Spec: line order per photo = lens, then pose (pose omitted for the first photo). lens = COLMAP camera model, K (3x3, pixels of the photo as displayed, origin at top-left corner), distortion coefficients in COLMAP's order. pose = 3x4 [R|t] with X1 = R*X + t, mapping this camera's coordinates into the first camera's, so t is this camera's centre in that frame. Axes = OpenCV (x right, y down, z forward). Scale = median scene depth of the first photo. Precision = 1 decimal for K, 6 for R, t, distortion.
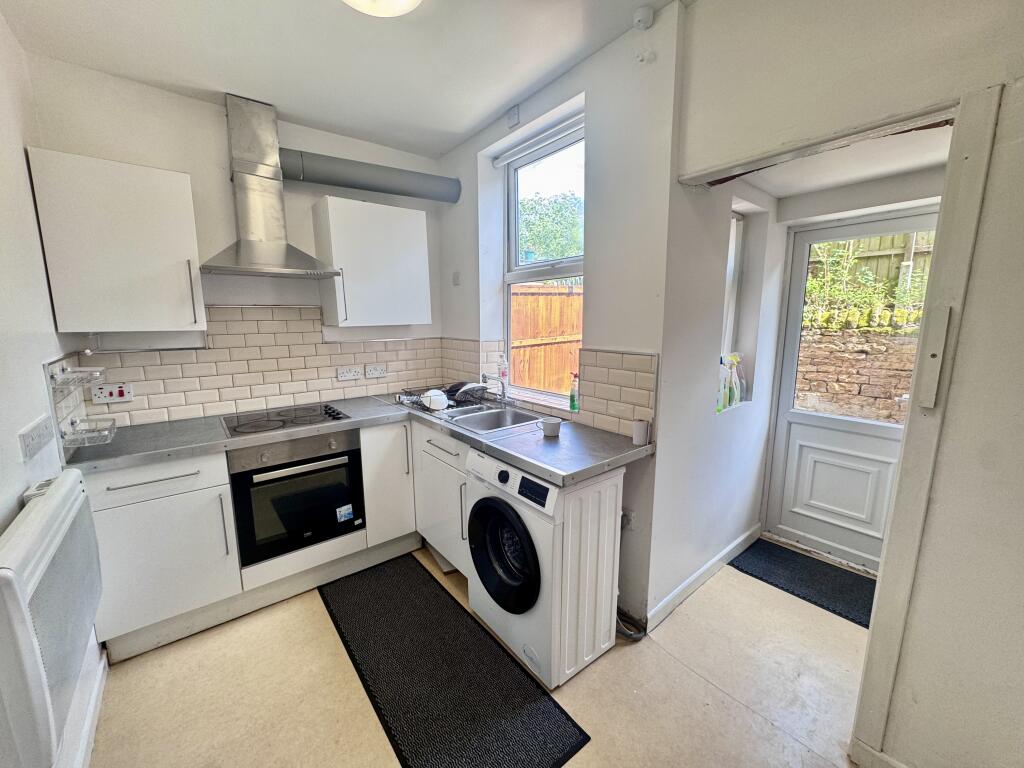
lens RADIAL K [[405.8, 0, 512.0], [0, 405.8, 384.0], [0, 0, 1]] dist [-0.000642, 0.000318]
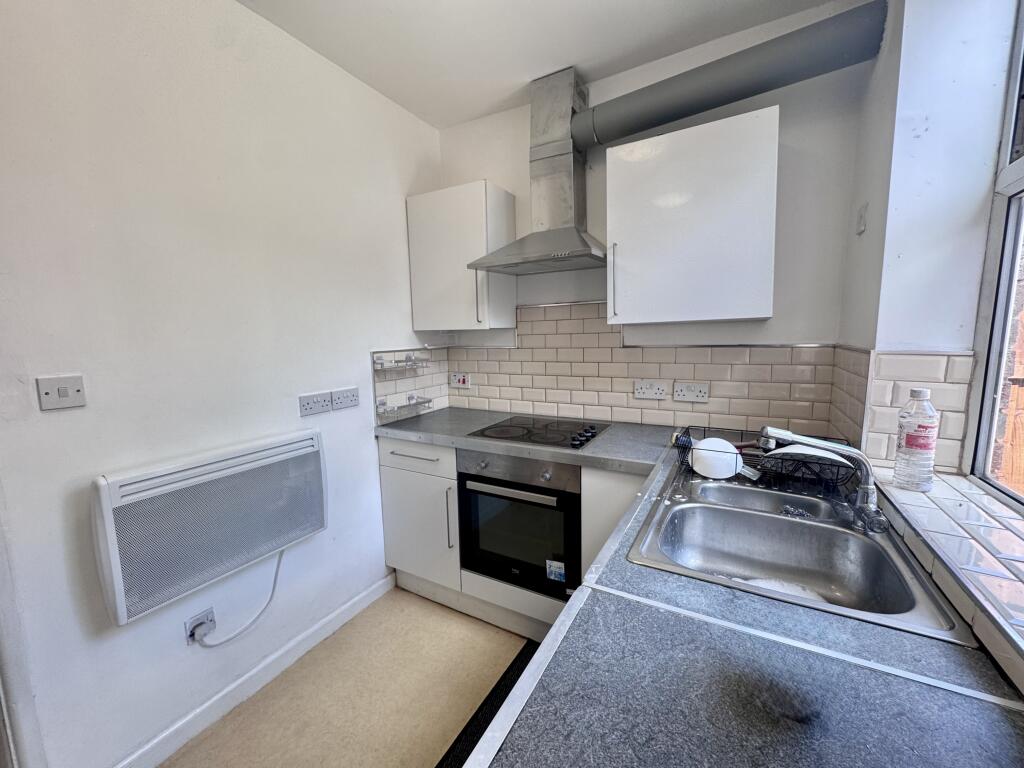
lens RADIAL K [[405.8, 0, 512.0], [0, 405.8, 384.0], [0, 0, 1]] dist [-0.000642, 0.000318]
pose [[0.376507, 0.108874, -0.919994, 0.241607], [-0.134367, 0.988987, 0.062050, -0.068097], [0.916618, 0.100254, 0.386990, 0.684003]]
